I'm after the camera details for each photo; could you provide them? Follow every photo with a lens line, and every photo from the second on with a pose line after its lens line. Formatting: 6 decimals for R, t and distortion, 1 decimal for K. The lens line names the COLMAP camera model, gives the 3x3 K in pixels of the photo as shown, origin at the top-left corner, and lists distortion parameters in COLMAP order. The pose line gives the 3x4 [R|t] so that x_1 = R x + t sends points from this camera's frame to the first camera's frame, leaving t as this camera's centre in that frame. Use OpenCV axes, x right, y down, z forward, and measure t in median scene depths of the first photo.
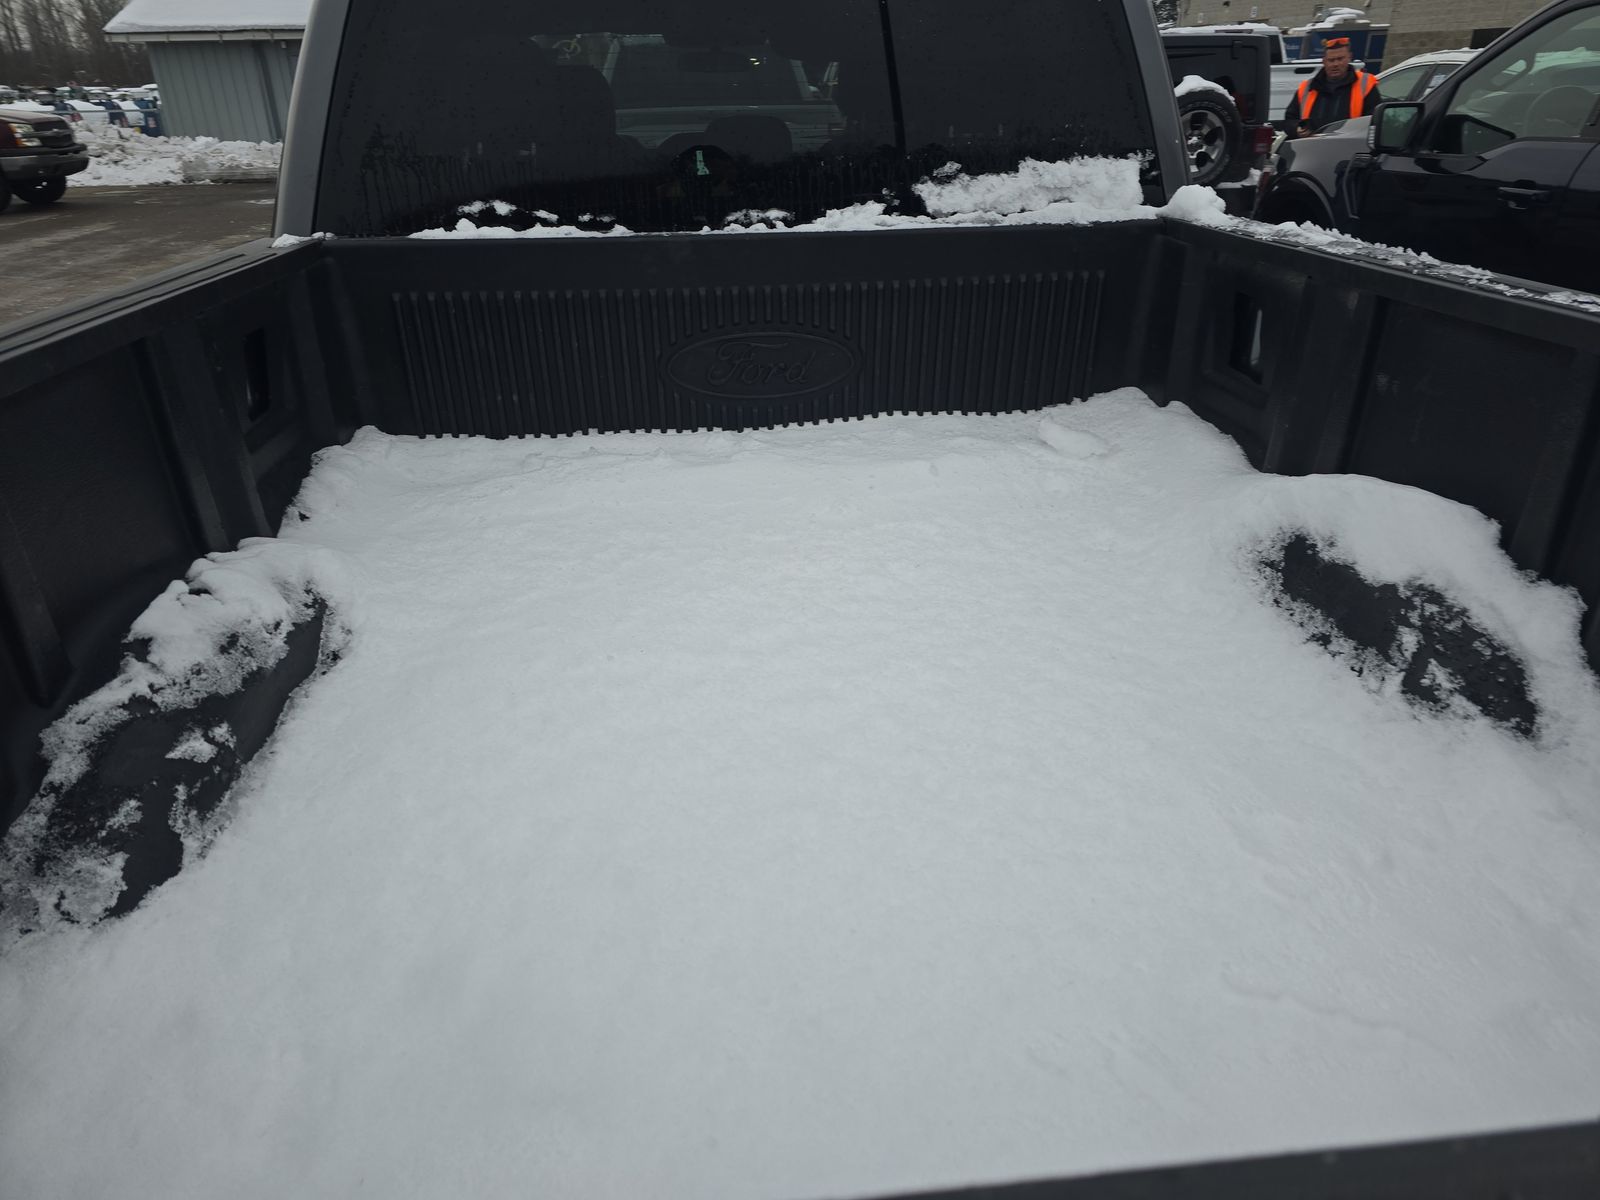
lens RADIAL K [[1074.2, 0, 801.7], [0, 1074.2, 573.5], [0, 0, 1]] dist [0.044078, -0.037842]
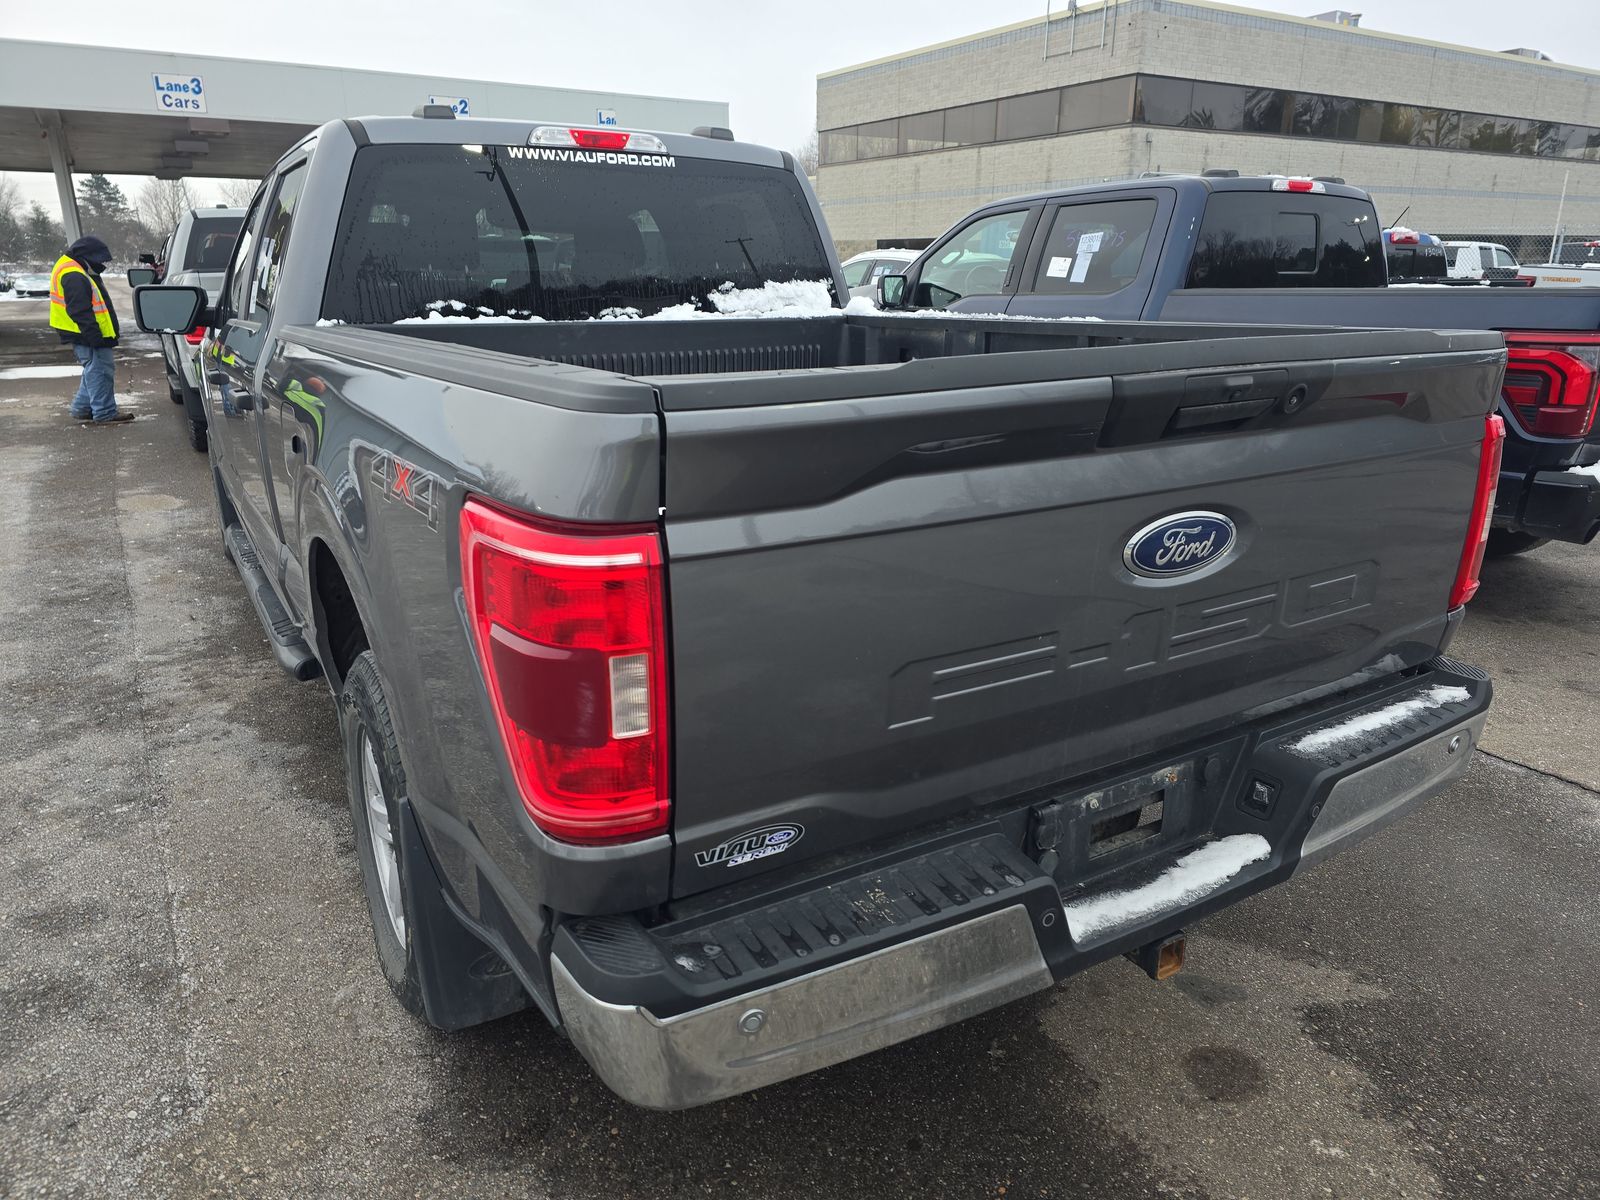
lens RADIAL K [[1053.1, 0, 793.3], [0, 1053.1, 577.7], [0, 0, 1]] dist [0.044649, -0.043774]
pose [[0.906441, -0.101019, 0.410072, -0.481293], [0.159452, 0.980967, -0.110806, 0.262275], [-0.391074, 0.165826, 0.905297, -0.436246]]
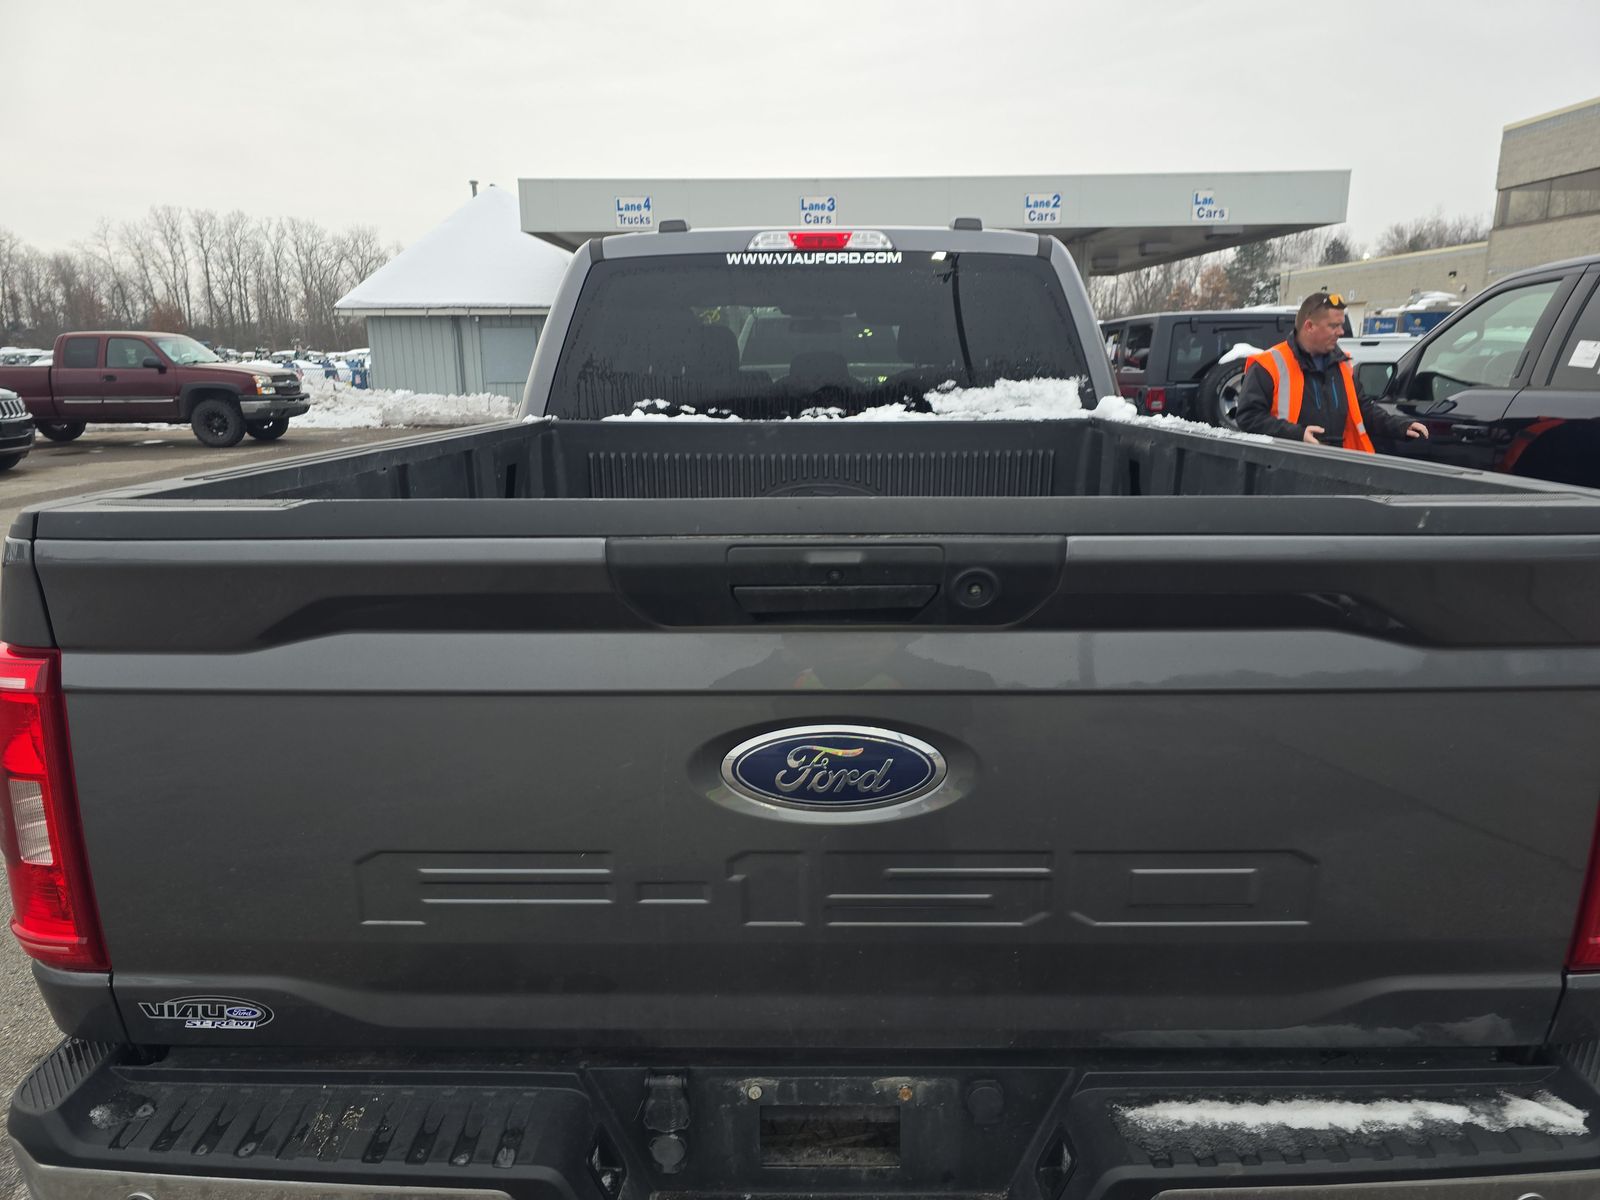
lens RADIAL K [[1054.1, 0, 797.8], [0, 1054.1, 581.1], [0, 0, 1]] dist [0.055819, -0.051979]
pose [[0.993673, 0.032564, -0.107489, 0.093848], [-0.054624, 0.976350, -0.209184, 0.221555], [0.098135, 0.213732, 0.971951, -0.415531]]
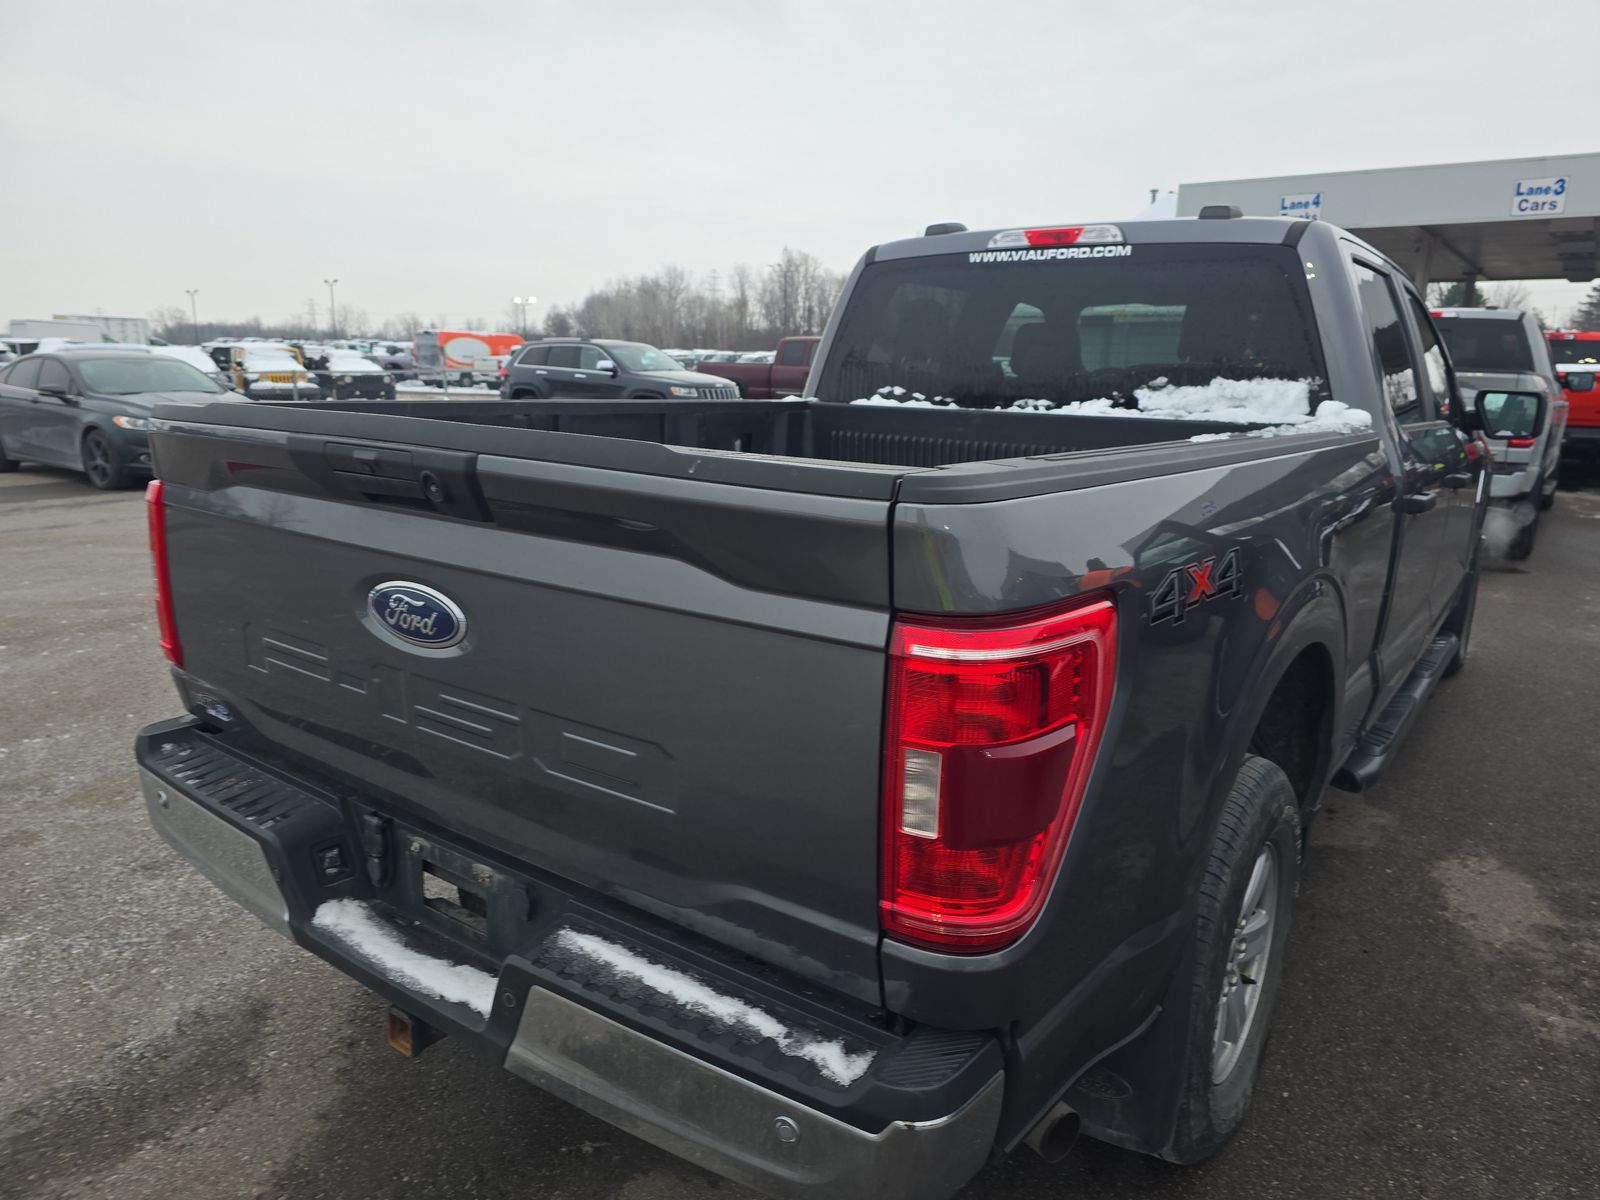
lens RADIAL K [[1063.9, 0, 793.2], [0, 1063.9, 567.5], [0, 0, 1]] dist [0.003852, -0.001511]
pose [[0.745843, 0.155818, -0.647641, 0.729530], [-0.300465, 0.946425, -0.118322, 0.179762], [0.594507, 0.282843, 0.752703, -0.299246]]
